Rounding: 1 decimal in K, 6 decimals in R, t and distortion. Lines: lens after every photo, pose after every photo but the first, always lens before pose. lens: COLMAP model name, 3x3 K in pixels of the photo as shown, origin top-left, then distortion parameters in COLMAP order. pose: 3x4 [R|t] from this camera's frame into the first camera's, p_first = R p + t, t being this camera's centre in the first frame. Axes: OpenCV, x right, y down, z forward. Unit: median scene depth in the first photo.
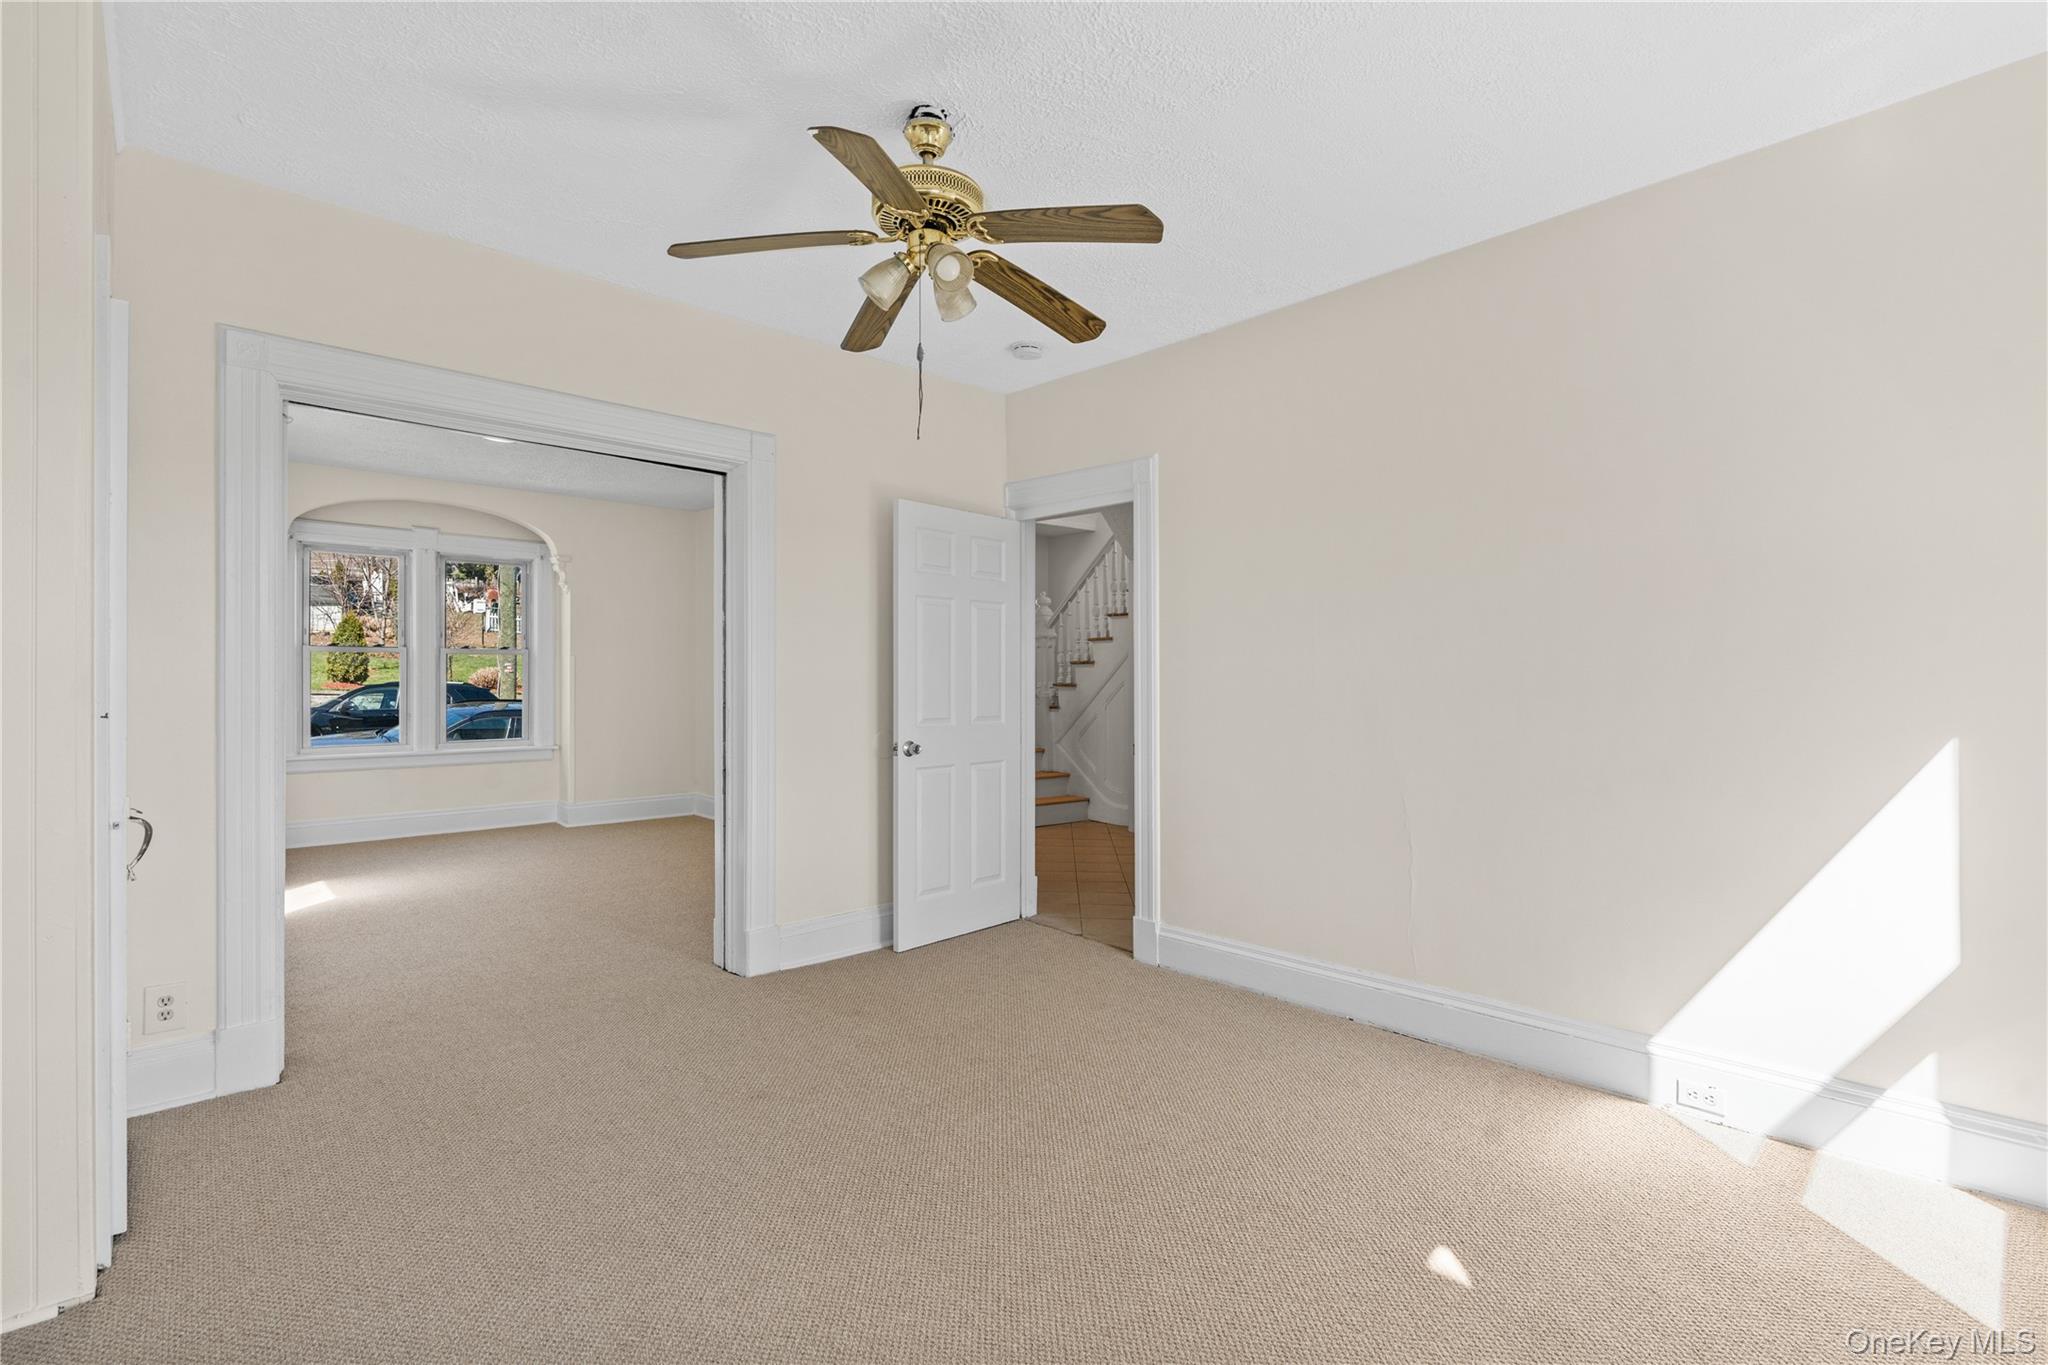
lens RADIAL K [[940.7, 0, 1018.8], [0, 940.7, 682.8], [0, 0, 1]] dist [-0.007542, 0.002196]
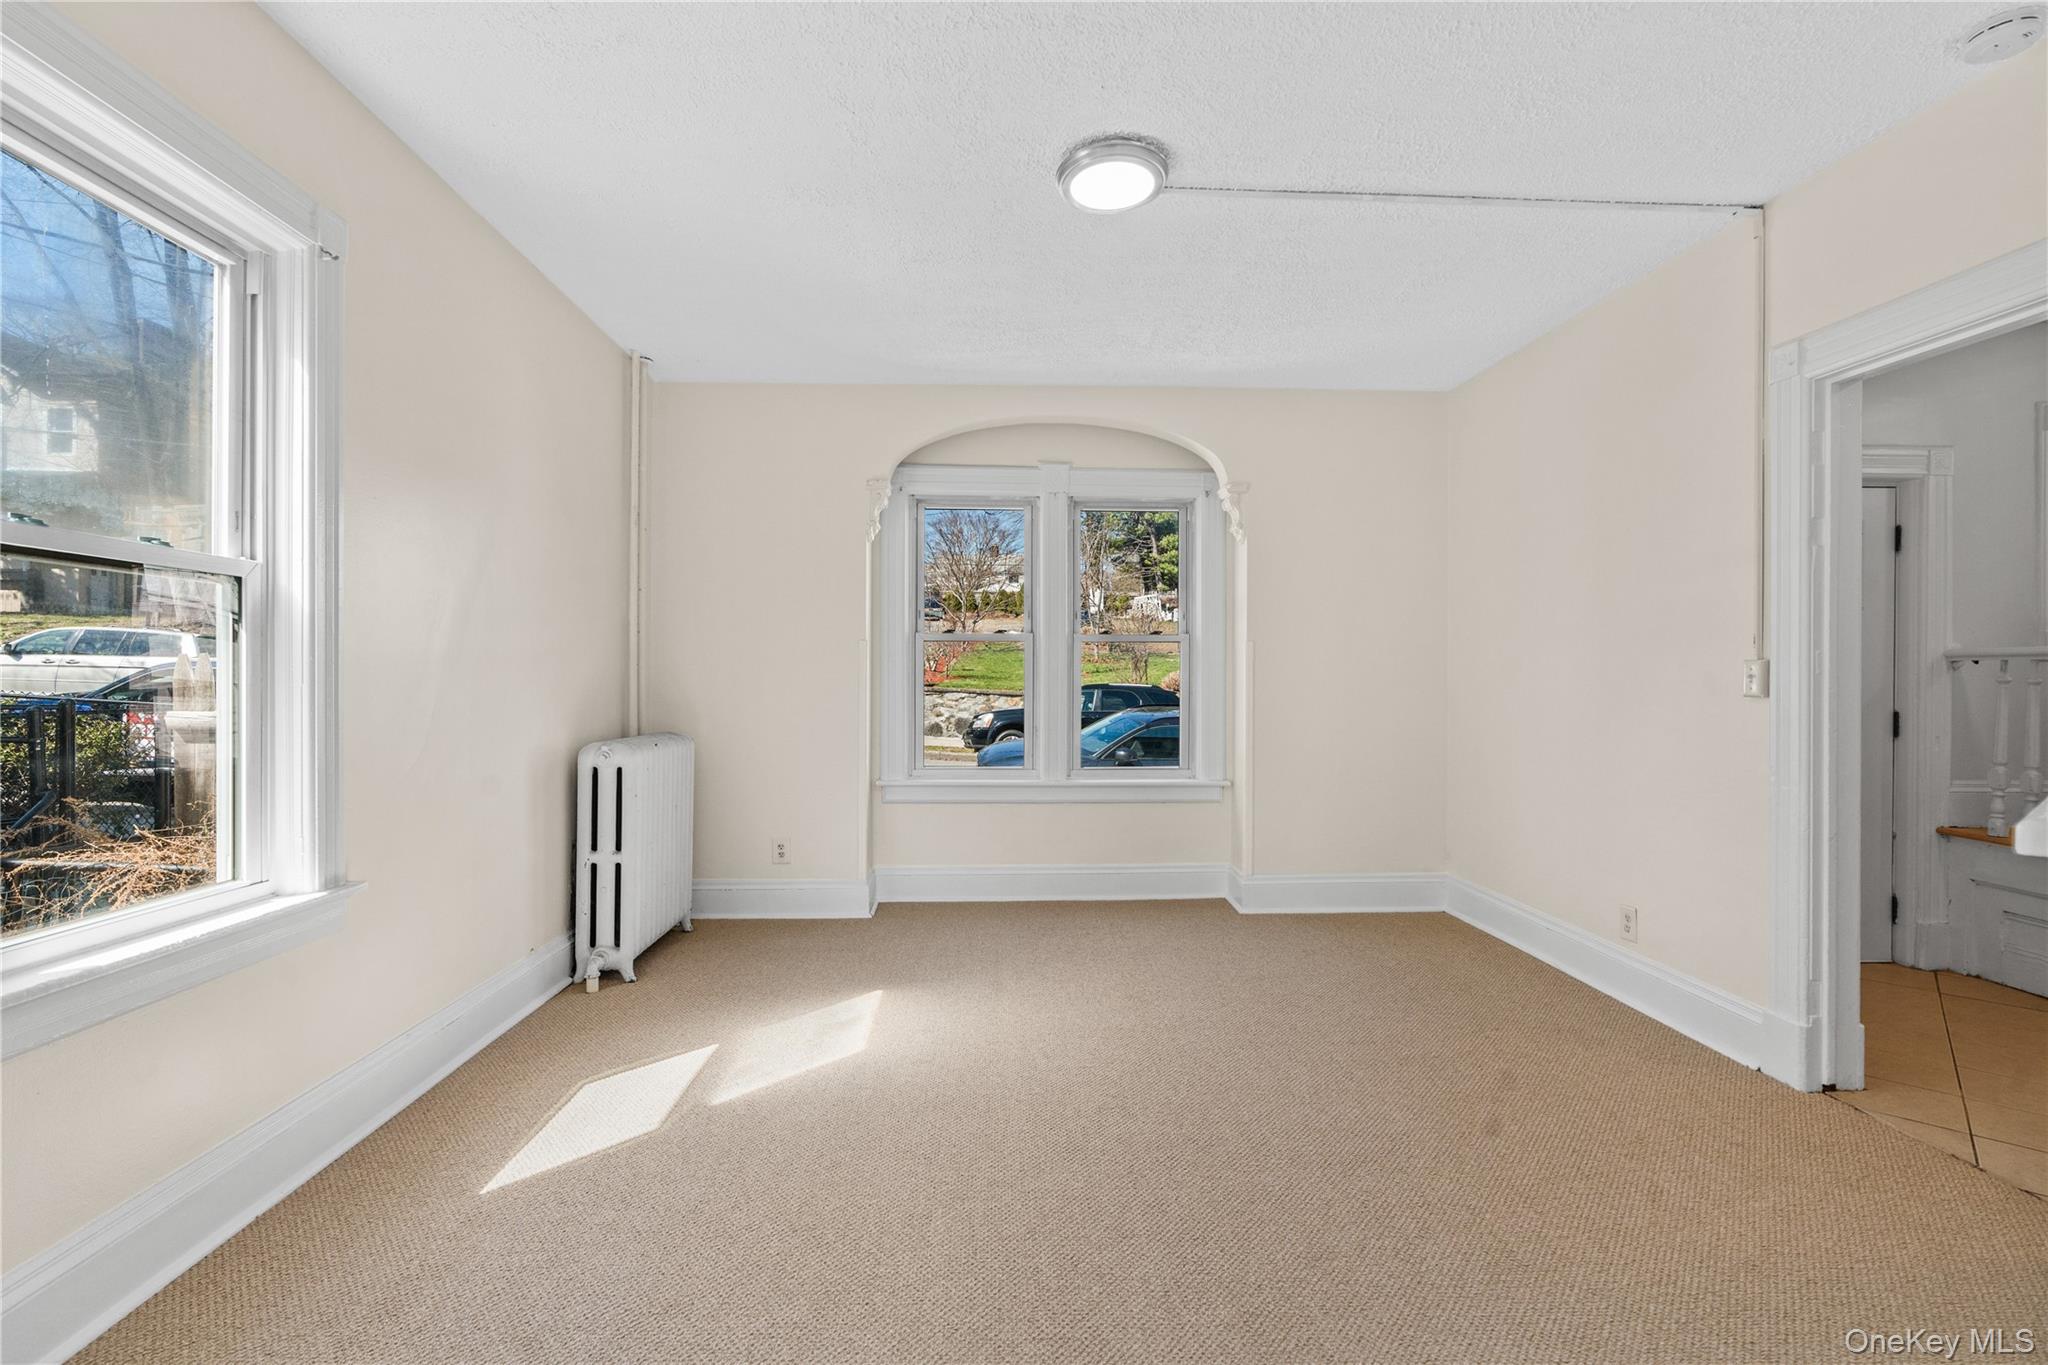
lens RADIAL K [[940.7, 0, 1017.8], [0, 940.7, 684.0], [0, 0, 1]] dist [-0.007542, 0.002196]
pose [[0.767557, 0.000967, -0.640980, -0.189518], [-0.003206, 0.999992, -0.002329, 0.001853], [0.640972, 0.003843, 0.767554, 0.413925]]
